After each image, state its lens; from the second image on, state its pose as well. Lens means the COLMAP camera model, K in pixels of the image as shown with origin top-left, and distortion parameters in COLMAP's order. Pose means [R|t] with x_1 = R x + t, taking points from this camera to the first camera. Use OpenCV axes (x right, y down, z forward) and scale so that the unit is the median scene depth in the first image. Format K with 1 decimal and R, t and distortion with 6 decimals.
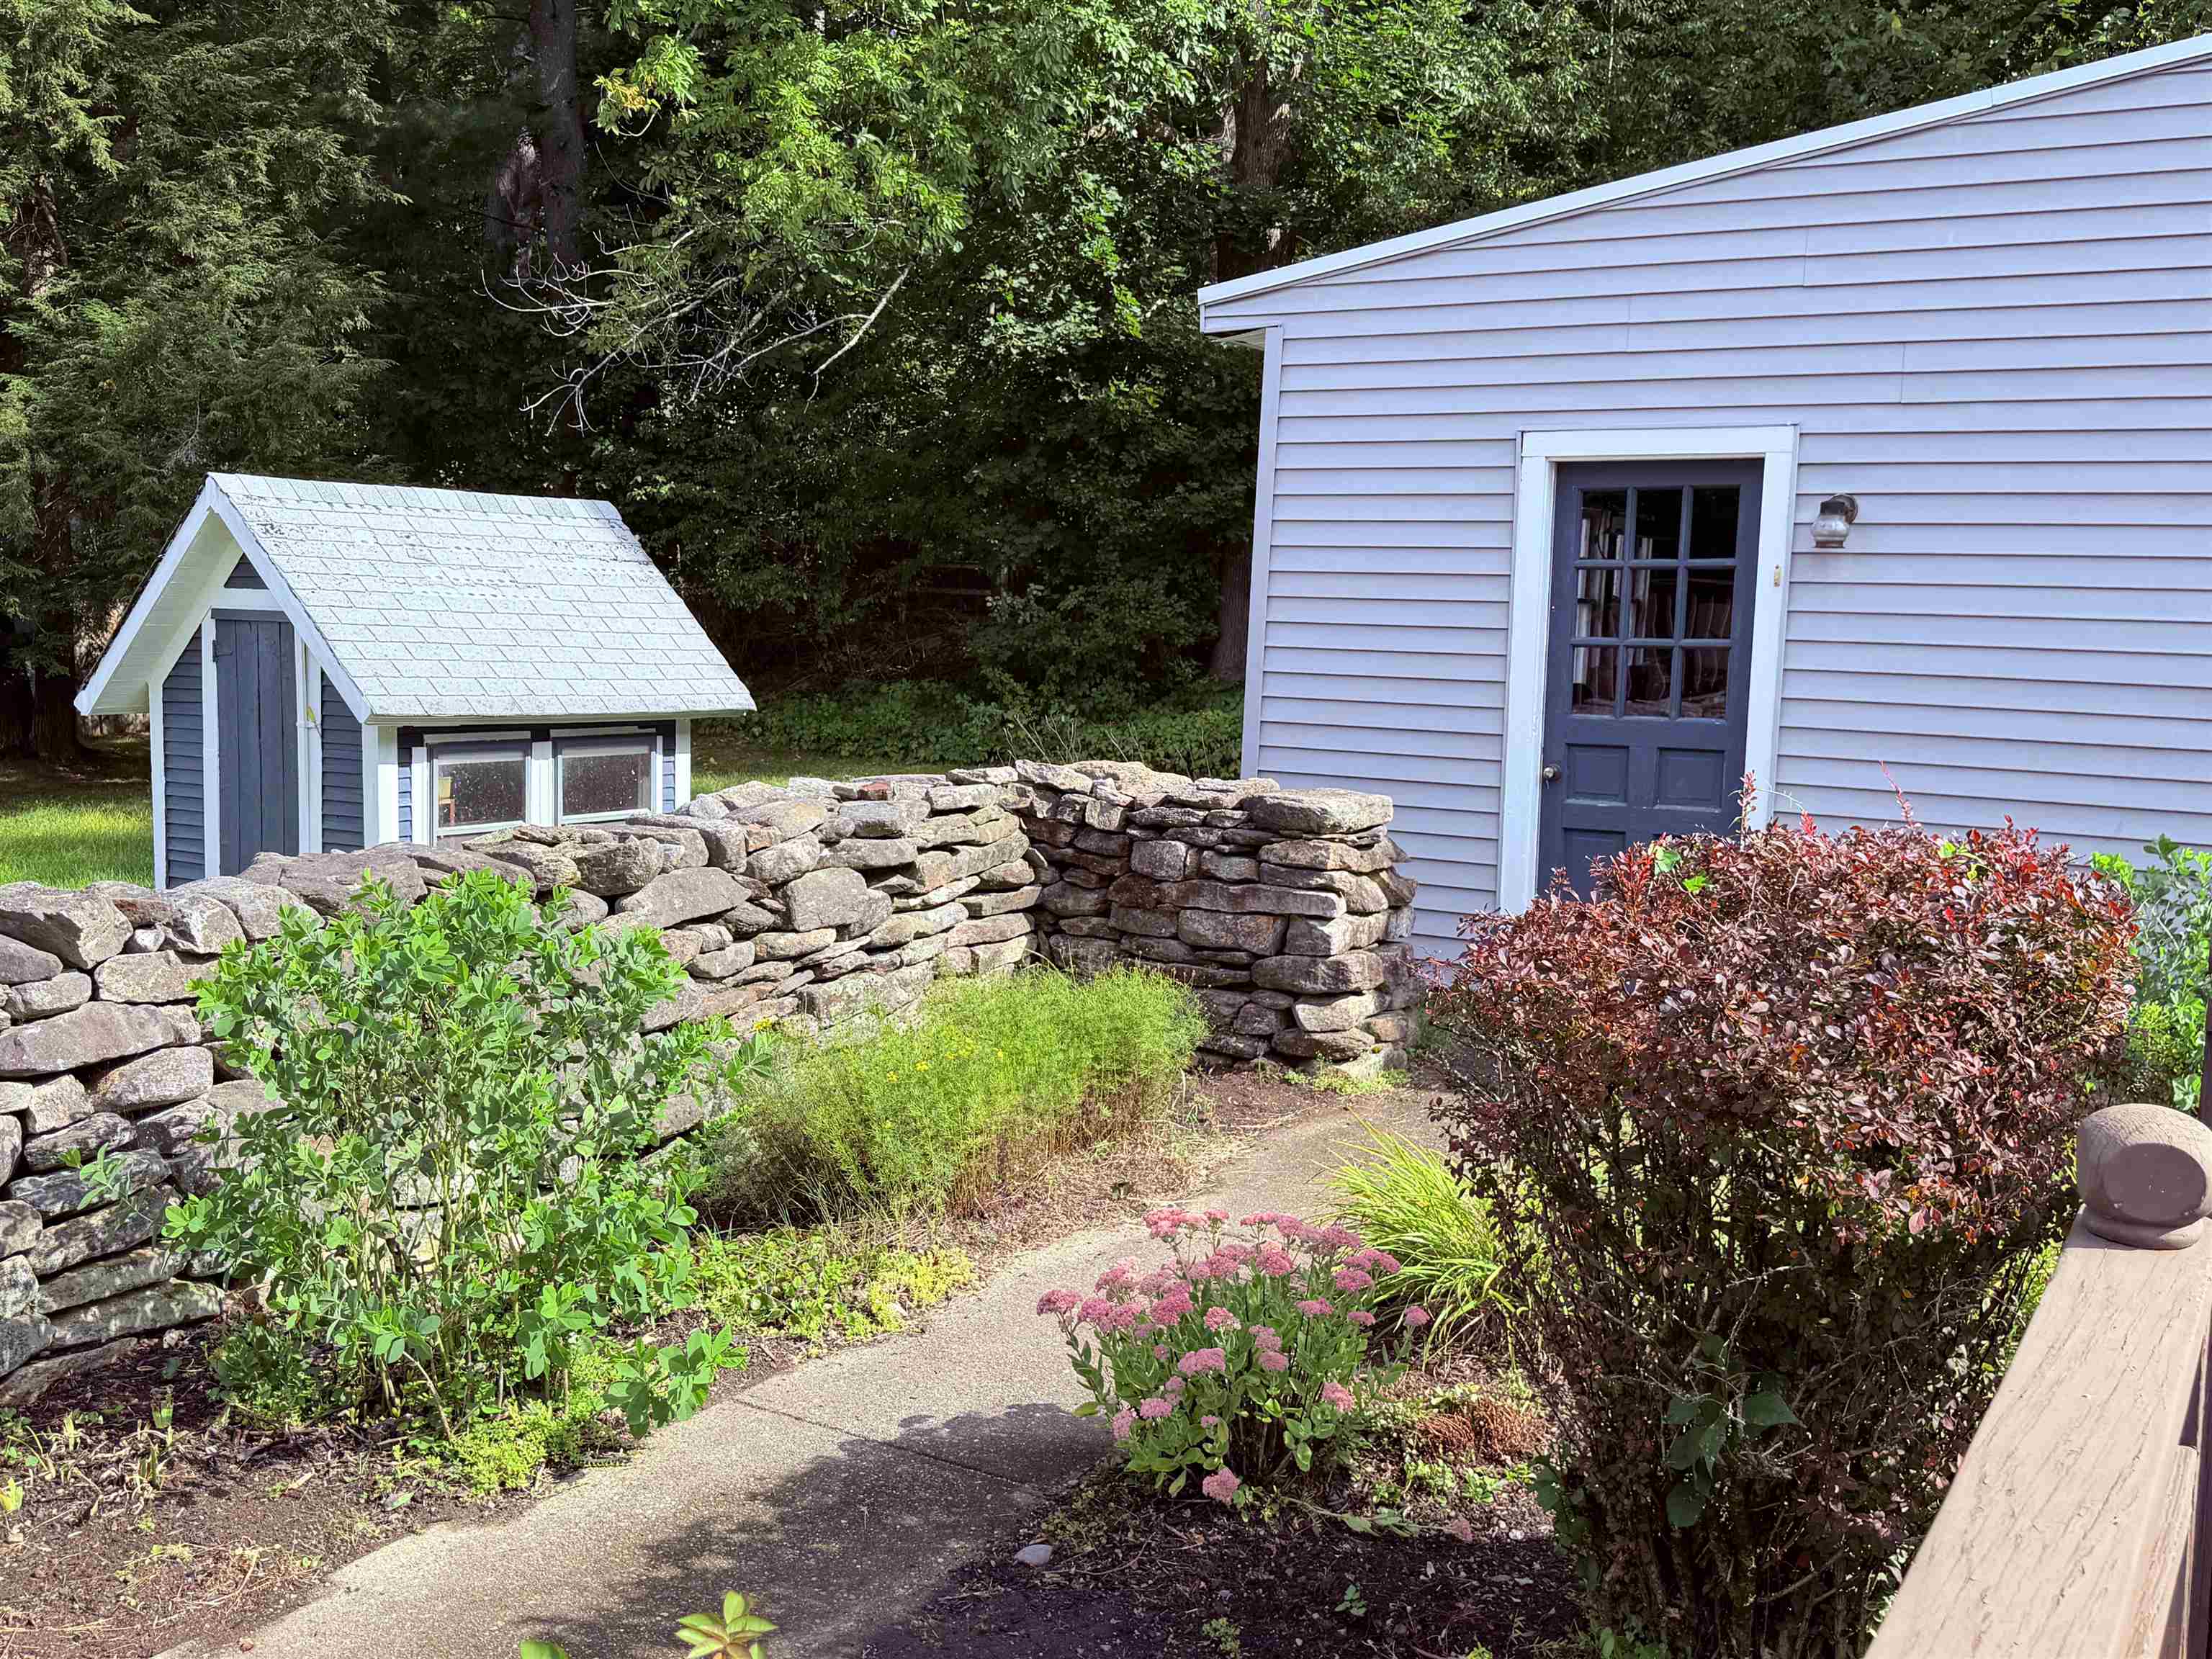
lens RADIAL K [[2073.4, 0, 1112.7], [0, 2073.4, 810.2], [0, 0, 1]] dist [0.185440, -0.470805]
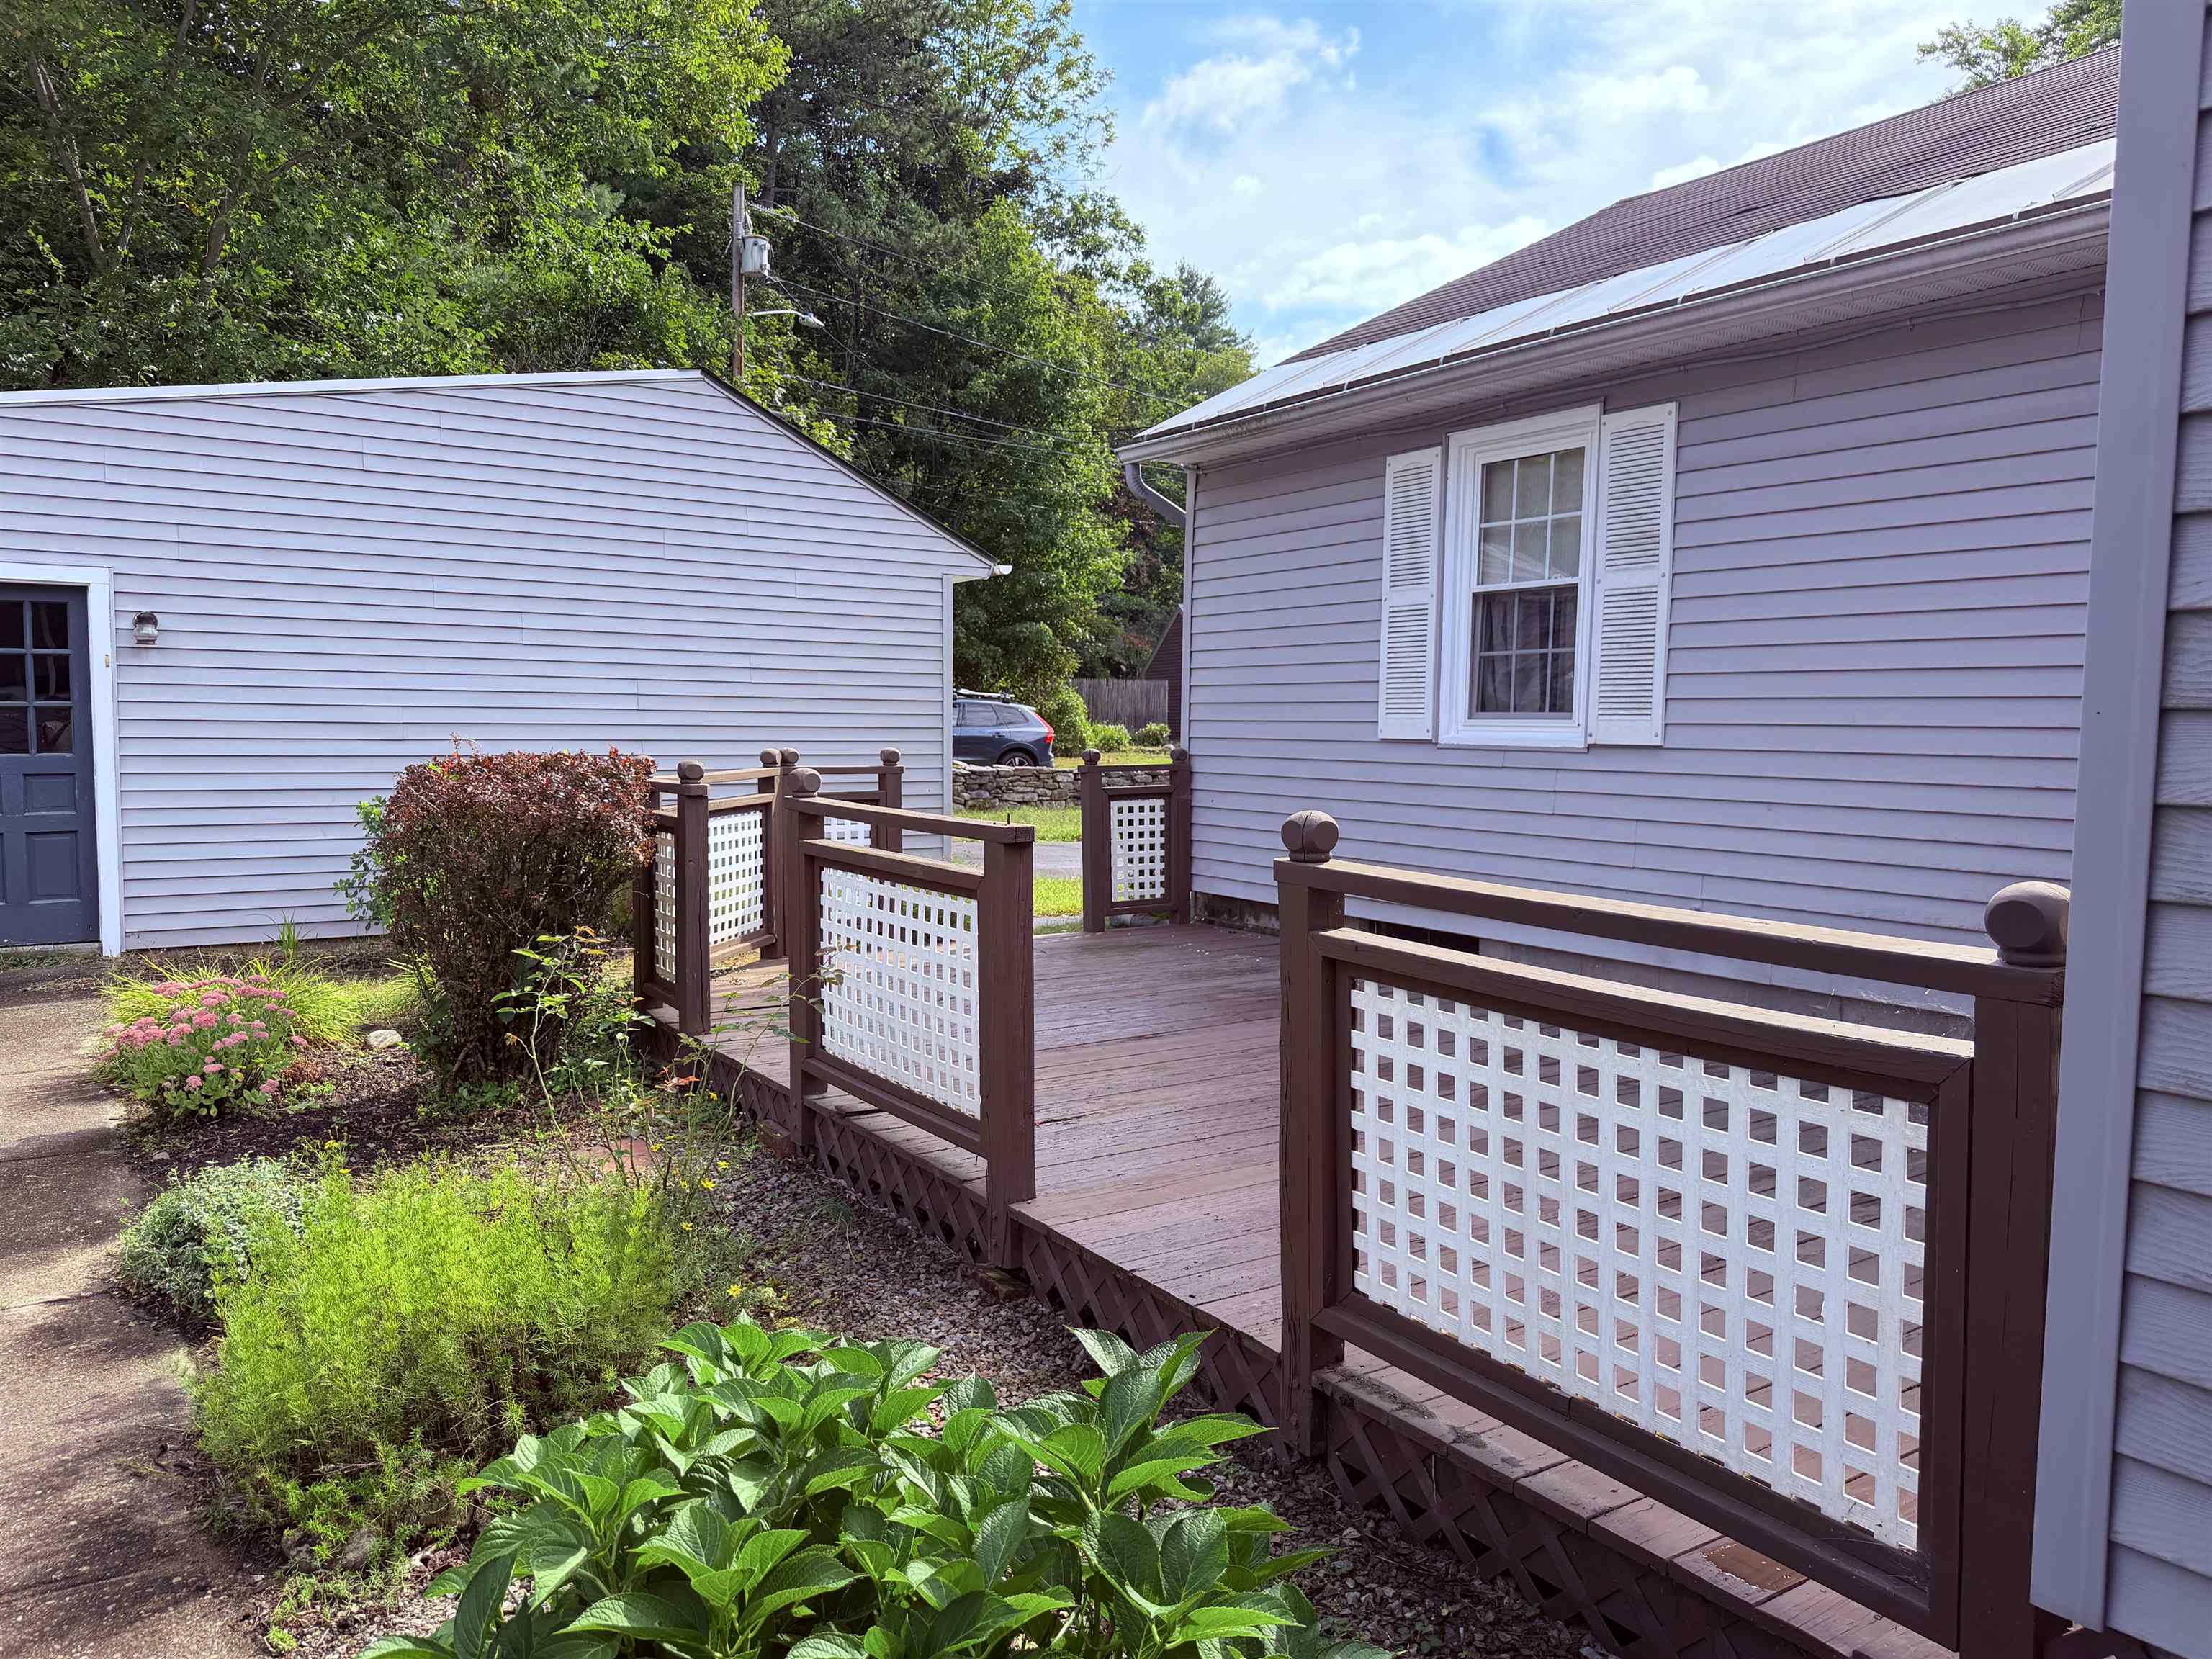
lens RADIAL K [[1573.5, 0, 1094.7], [0, 1573.5, 829.7], [0, 0, 1]] dist [0.087920, -0.099936]
pose [[0.440617, -0.075098, 0.894549, -0.399909], [0.095518, 0.994760, 0.036463, 0.037877], [-0.892599, 0.069380, 0.445481, -0.174420]]
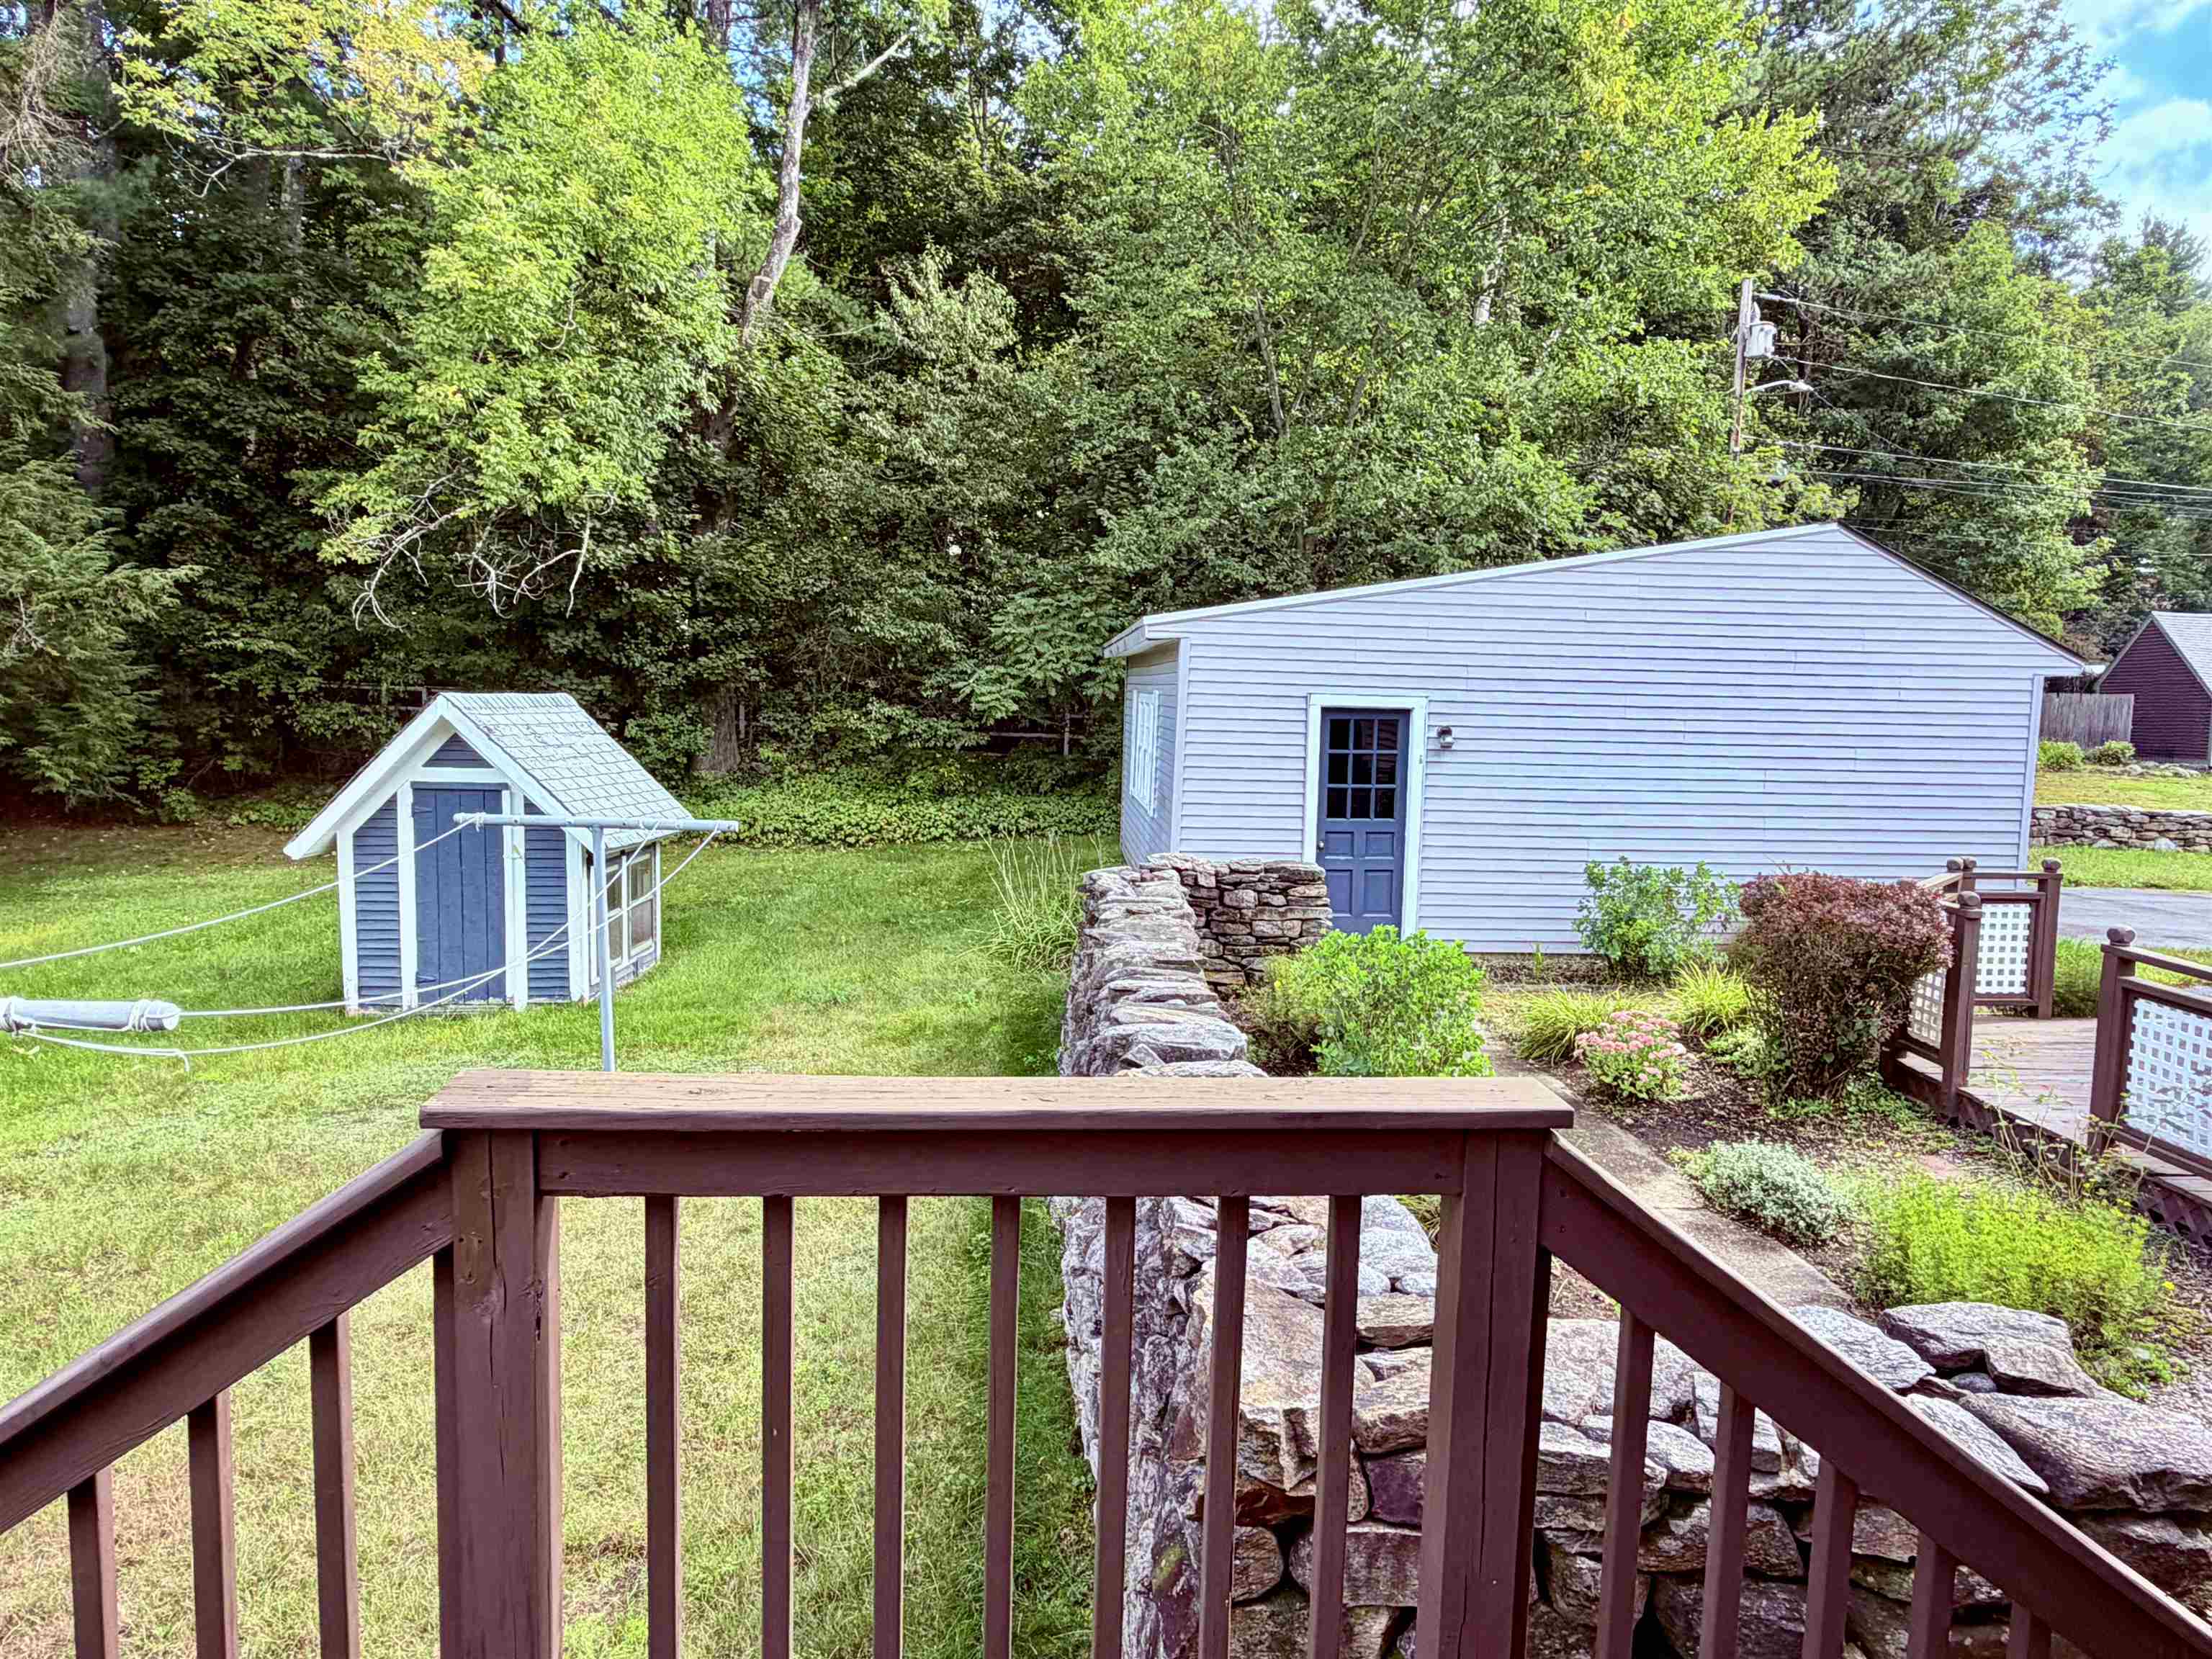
lens RADIAL K [[1467.8, 0, 1119.0], [0, 1467.8, 843.5], [0, 0, 1]] dist [0.010135, 0.000387]
pose [[0.830082, -0.059343, 0.554474, -0.800608], [0.054598, 0.998193, 0.025095, -0.068234], [-0.554961, 0.009442, 0.831822, -0.173357]]
